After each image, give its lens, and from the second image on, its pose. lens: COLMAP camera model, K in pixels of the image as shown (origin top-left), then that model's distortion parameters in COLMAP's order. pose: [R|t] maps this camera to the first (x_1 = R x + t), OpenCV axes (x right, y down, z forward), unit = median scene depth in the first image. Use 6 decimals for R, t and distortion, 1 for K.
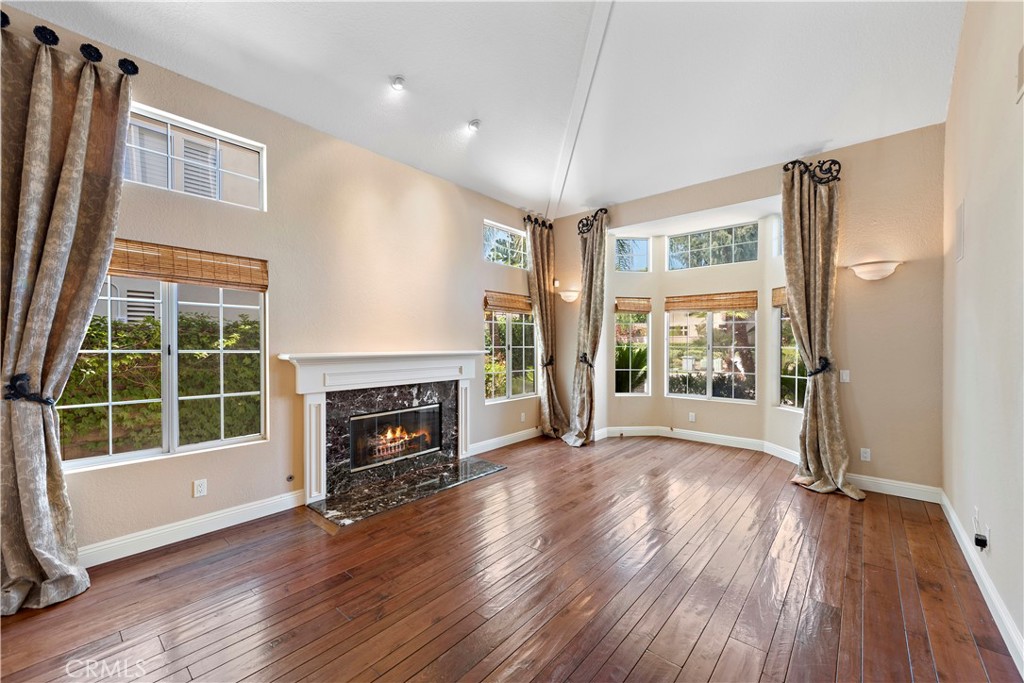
lens RADIAL K [[404.8, 0, 508.7], [0, 404.8, 345.4], [0, 0, 1]] dist [0.008785, -0.000066]
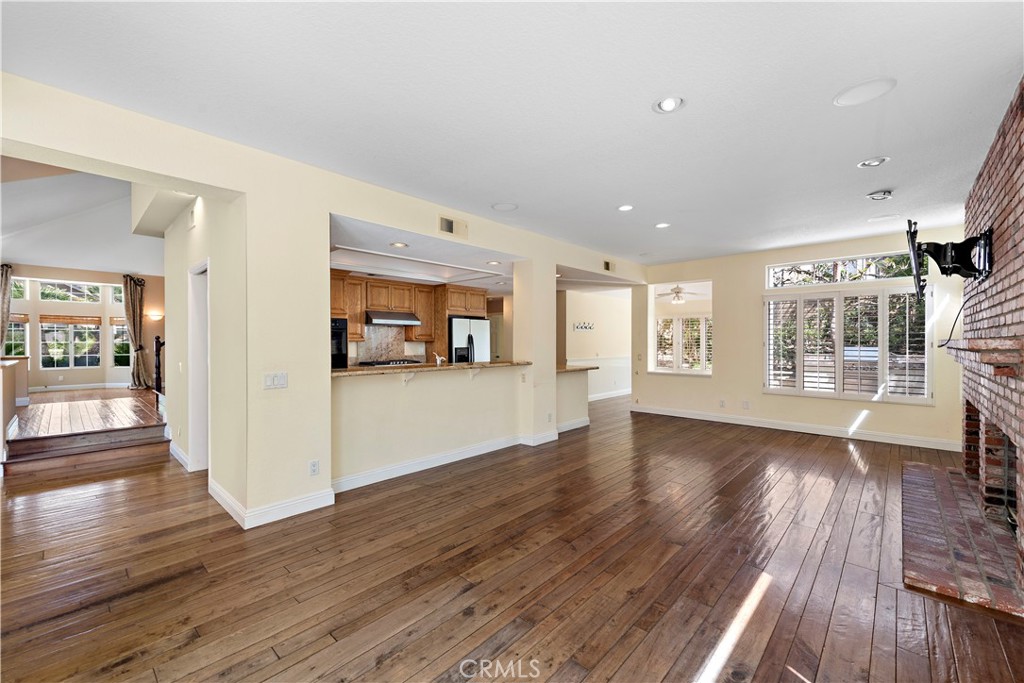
lens RADIAL K [[417.4, 0, 512.4], [0, 417.4, 346.3], [0, 0, 1]] dist [0.010788, -0.000546]
pose [[0.035481, -0.007880, 0.999339, -2.100967], [0.008457, 0.999935, 0.007585, 0.036544], [-0.999335, 0.008182, 0.035545, -1.737988]]
